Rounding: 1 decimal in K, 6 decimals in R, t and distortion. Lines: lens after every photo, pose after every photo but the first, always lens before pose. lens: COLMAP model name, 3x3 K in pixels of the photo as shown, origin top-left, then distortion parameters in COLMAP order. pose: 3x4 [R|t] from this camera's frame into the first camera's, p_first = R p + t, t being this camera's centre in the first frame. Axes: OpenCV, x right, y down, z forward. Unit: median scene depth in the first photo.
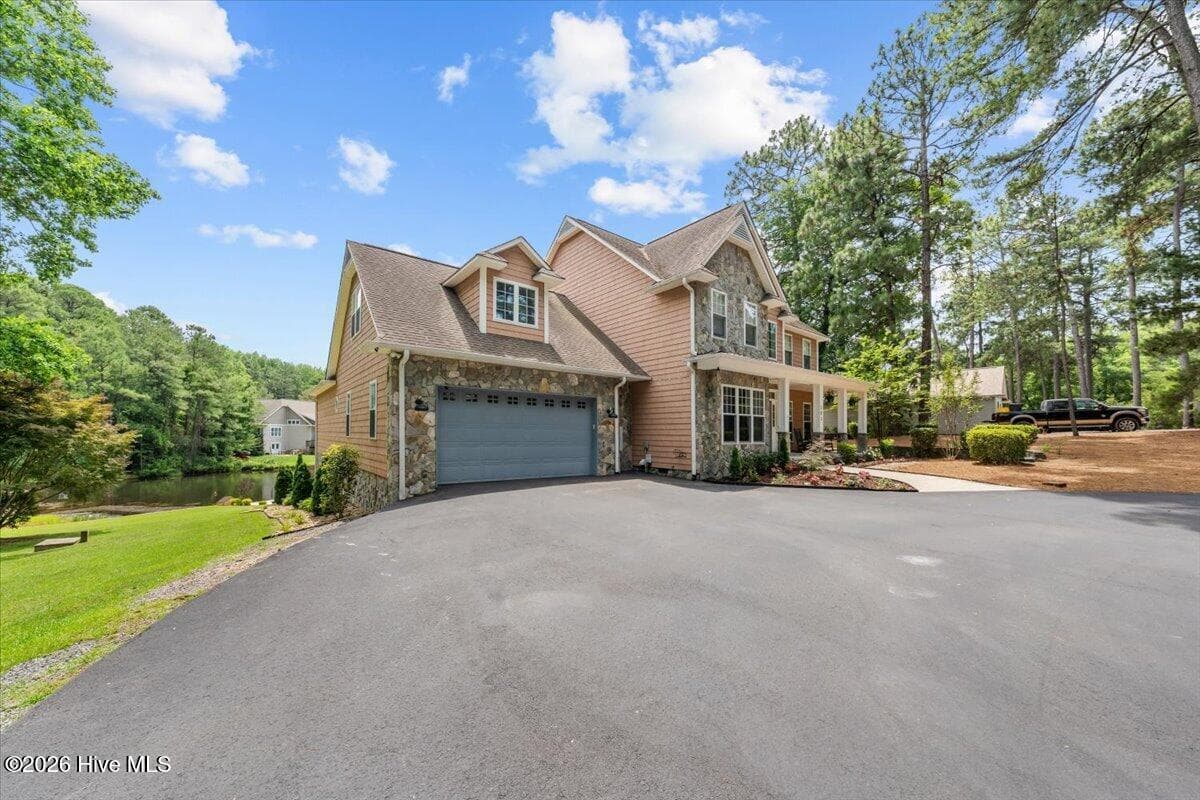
lens RADIAL K [[431.9, 0, 585.2], [0, 431.9, 424.8], [0, 0, 1]] dist [-0.000469, -0.000022]
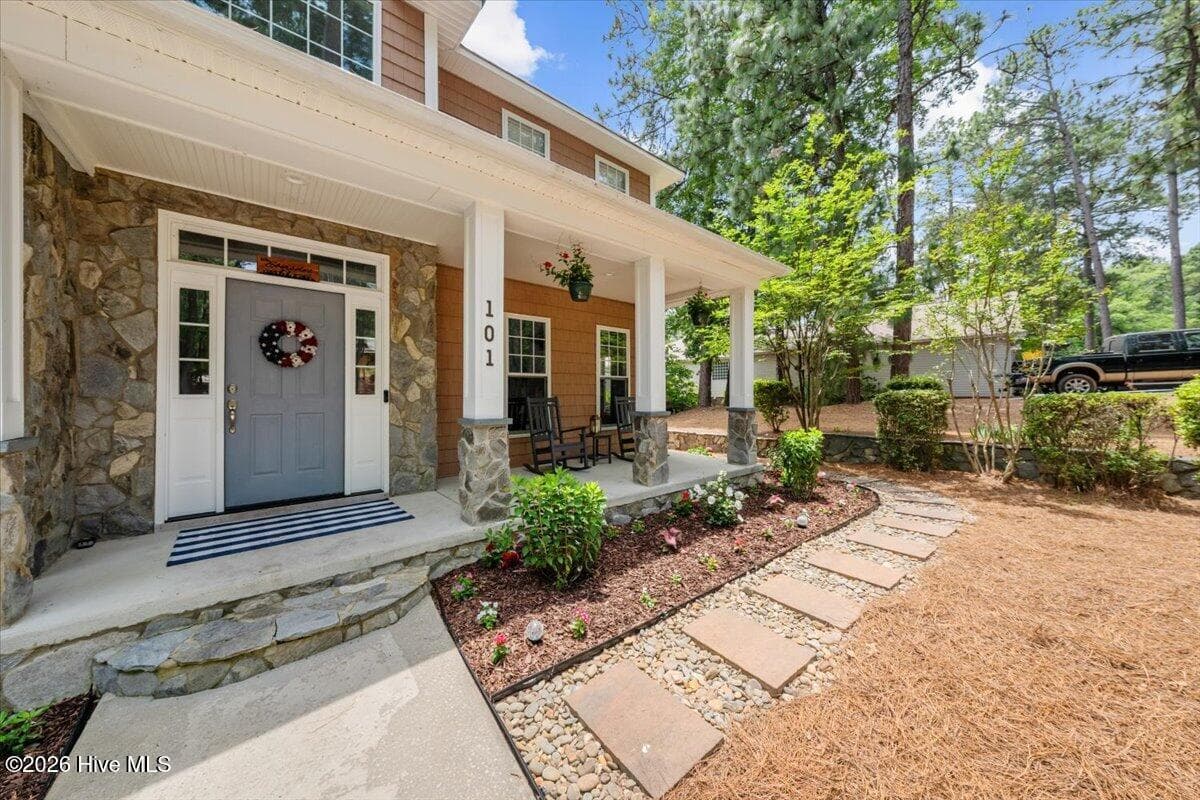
lens RADIAL K [[400.1, 0, 593.3], [0, 400.1, 391.9], [0, 0, 1]] dist [0.000047, -0.000036]
pose [[0.999524, -0.012039, 0.028402, 0.734941], [0.011660, 0.999841, 0.013466, 0.002030], [-0.028560, -0.013128, 0.999506, 0.972800]]
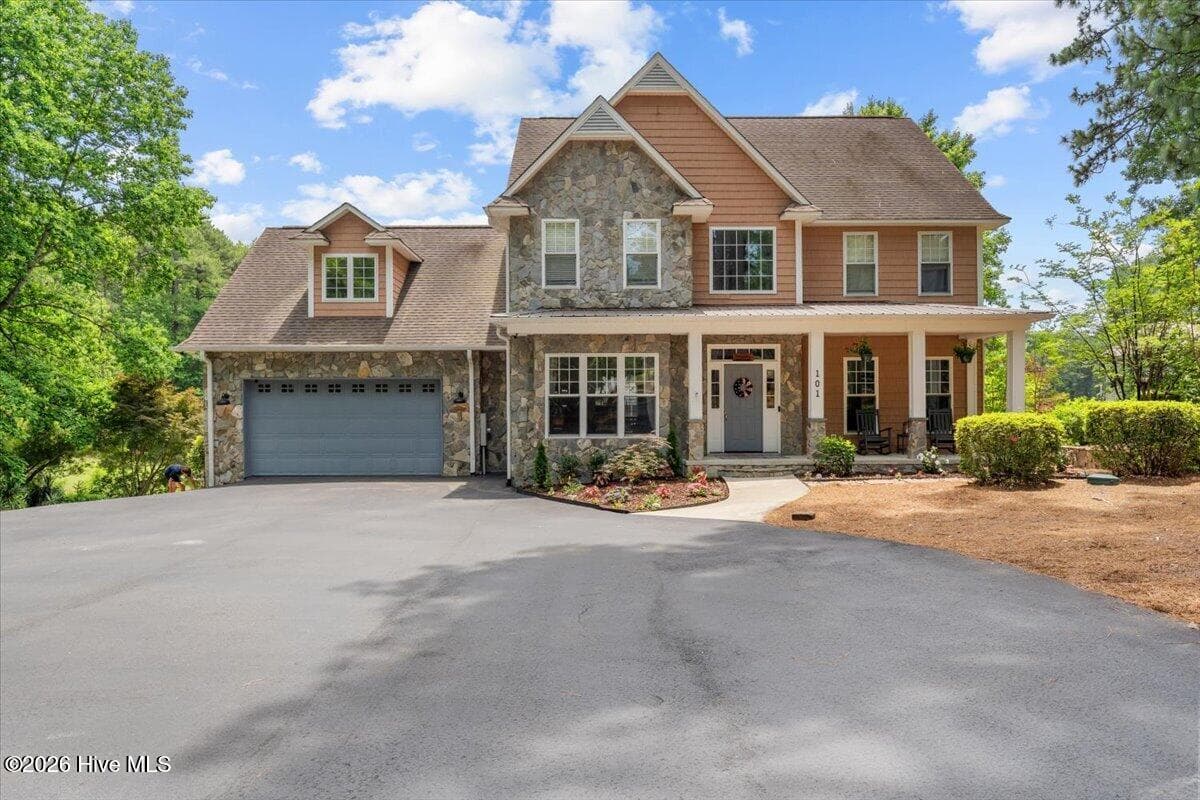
lens RADIAL K [[802.7, 0, 596.4], [0, 802.7, 409.7], [0, 0, 1]] dist [0.003124, 0.001942]
pose [[0.787201, -0.012179, -0.616576, 1.187743], [0.025463, 0.999594, 0.012764, -0.017033], [0.616171, -0.025747, 0.787192, 0.004619]]
